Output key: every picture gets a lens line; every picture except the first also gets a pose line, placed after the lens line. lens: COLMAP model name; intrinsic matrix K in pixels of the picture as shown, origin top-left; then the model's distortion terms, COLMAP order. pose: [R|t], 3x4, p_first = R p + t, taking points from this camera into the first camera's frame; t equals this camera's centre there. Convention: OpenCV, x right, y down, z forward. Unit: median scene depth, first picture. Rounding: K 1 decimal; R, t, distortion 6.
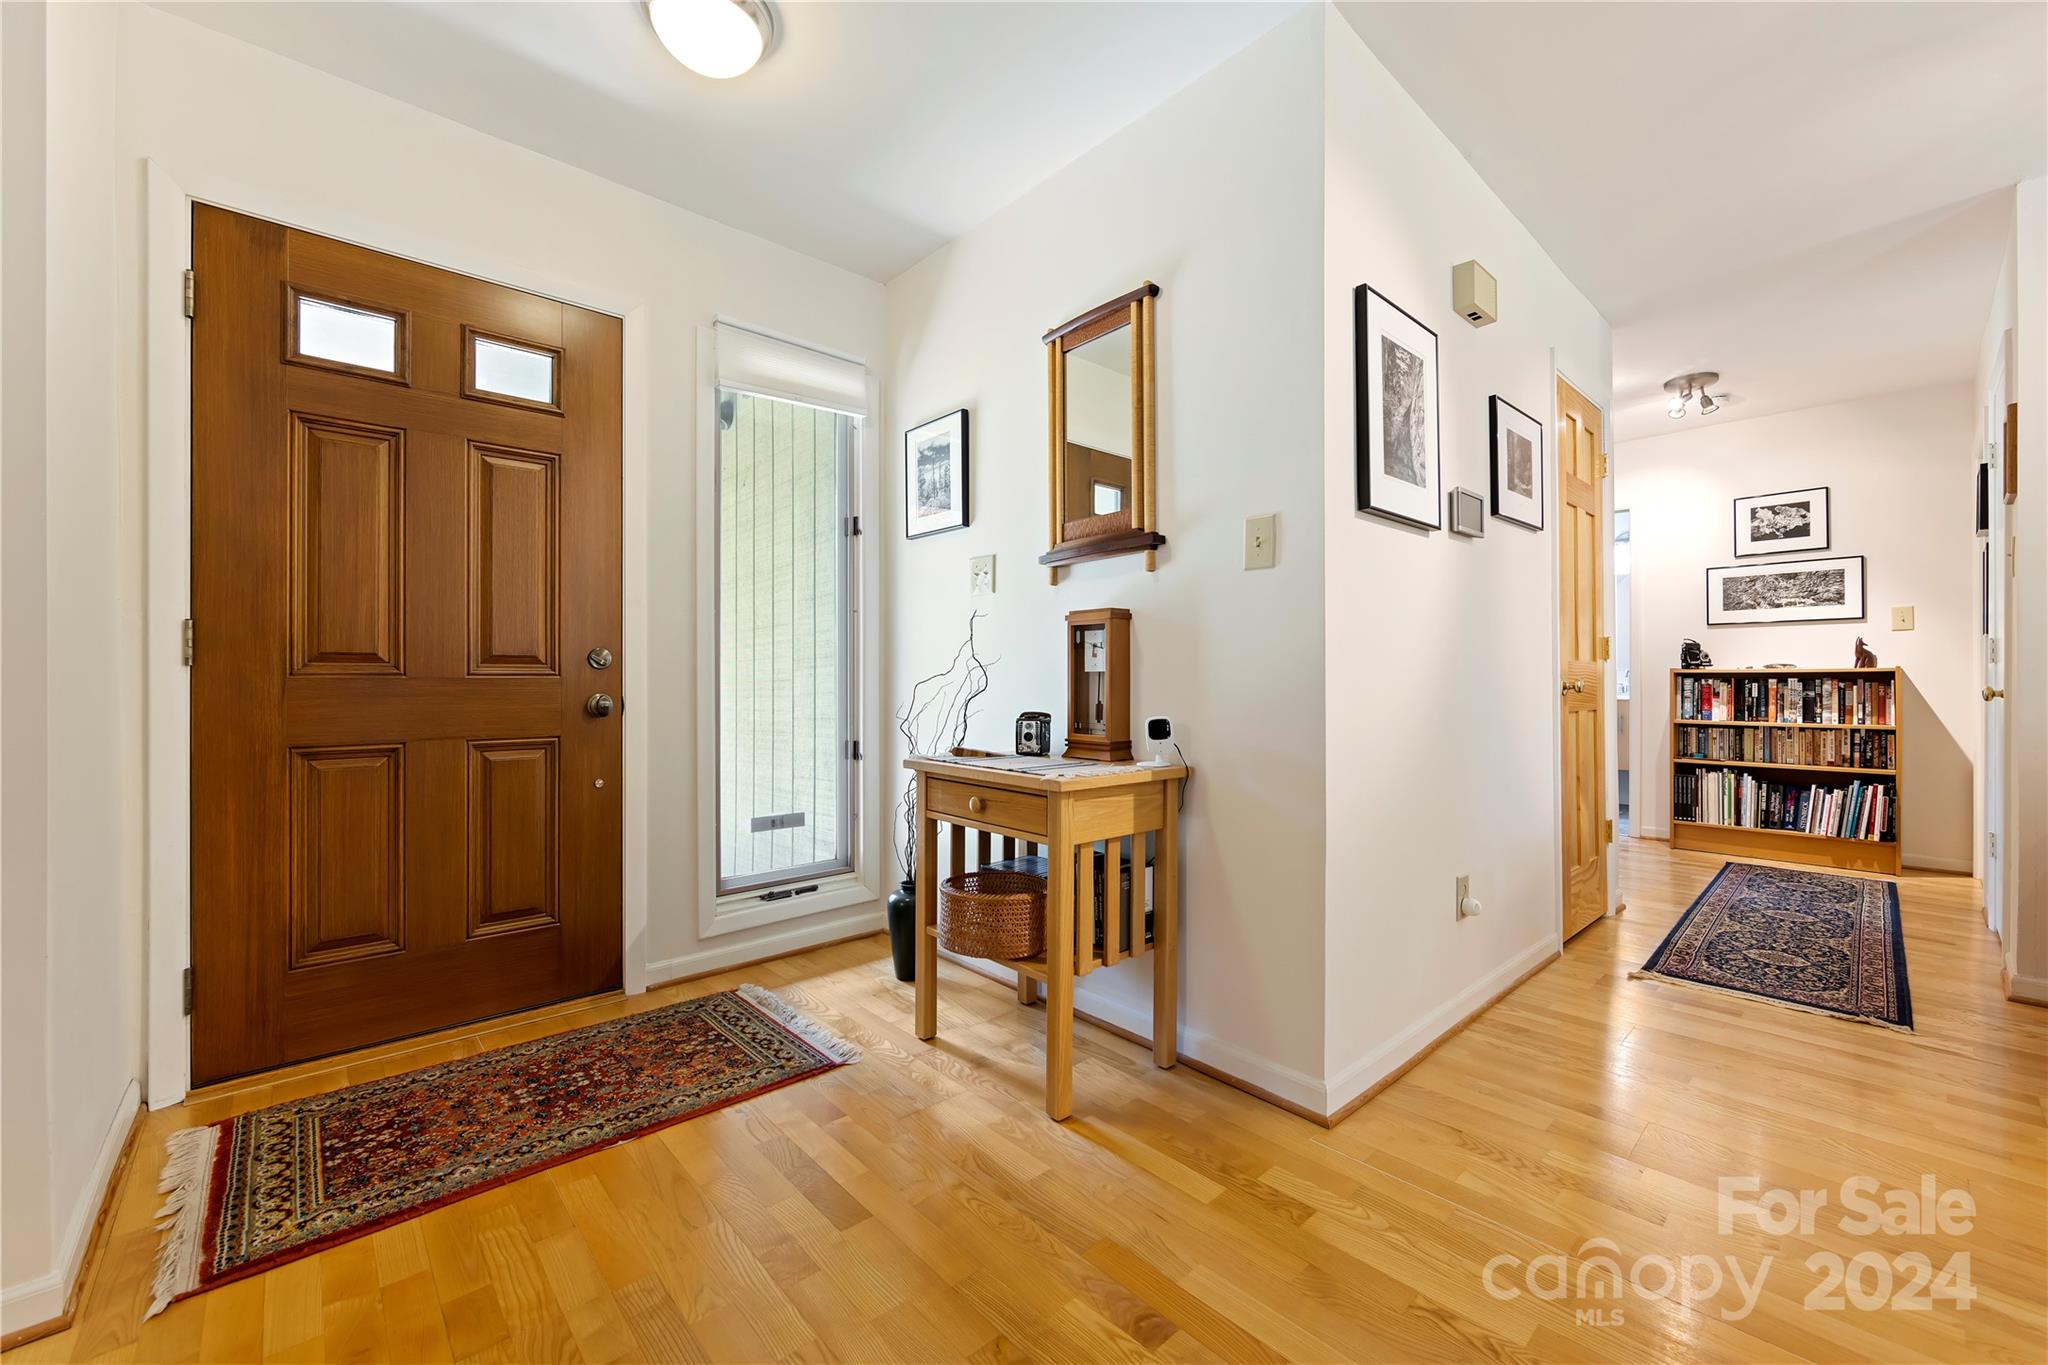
lens RADIAL K [[810.1, 0, 1025.4], [0, 810.1, 677.7], [0, 0, 1]] dist [0.000368, 0.000029]
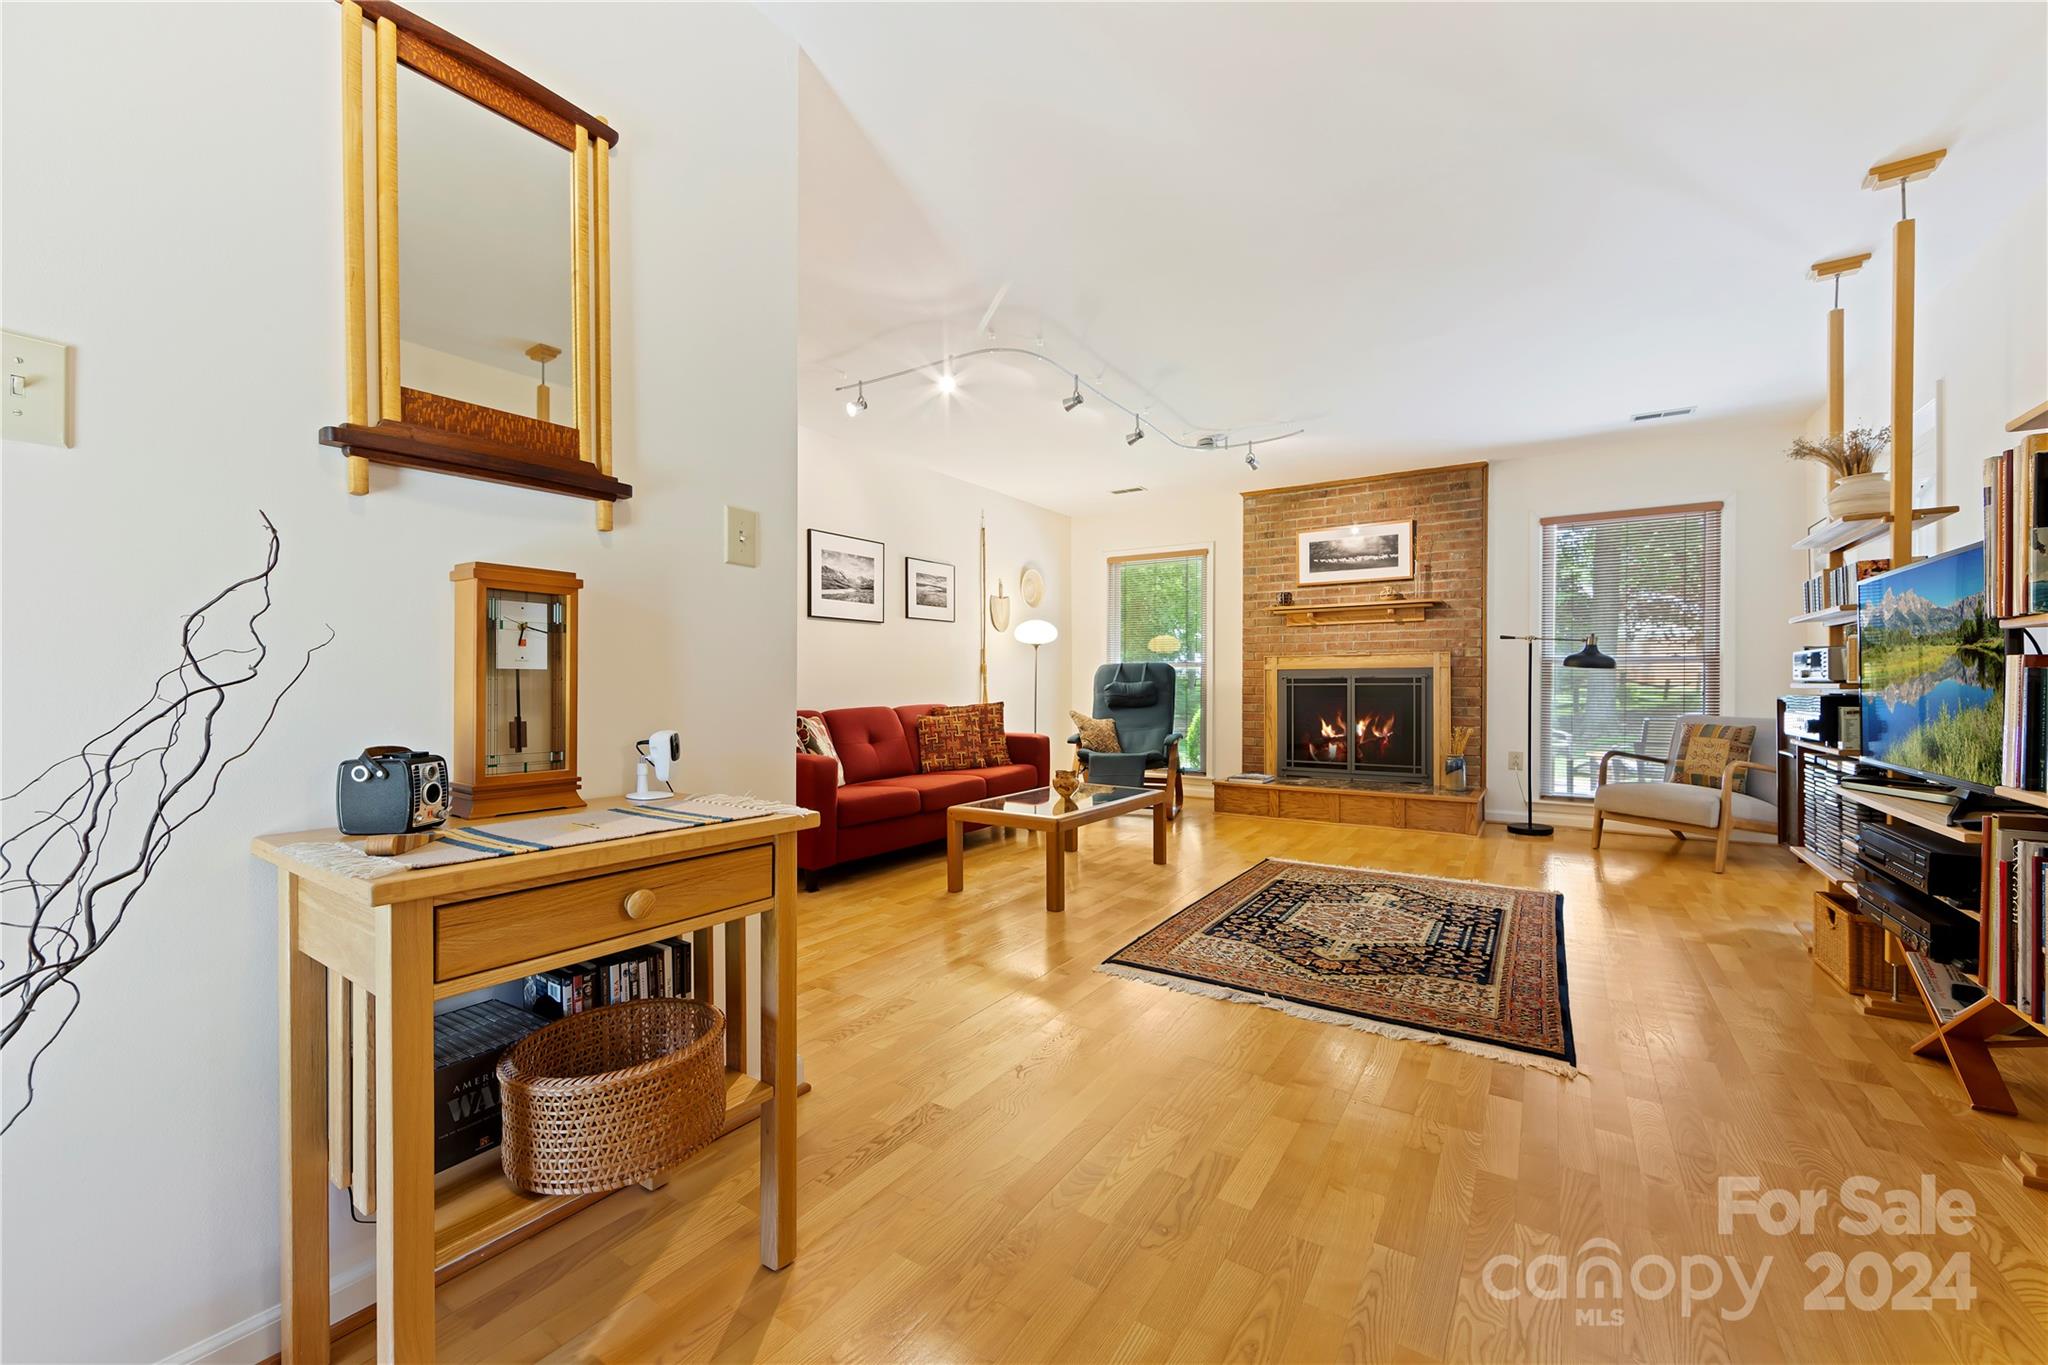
lens RADIAL K [[810.1, 0, 1024.6], [0, 810.1, 689.5], [0, 0, 1]] dist [0.000368, 0.000029]
pose [[-0.255692, -0.005878, 0.966740, -0.622148], [-0.005929, 0.999972, 0.004512, 0.003345], [-0.966740, -0.004578, -0.255720, 0.818134]]
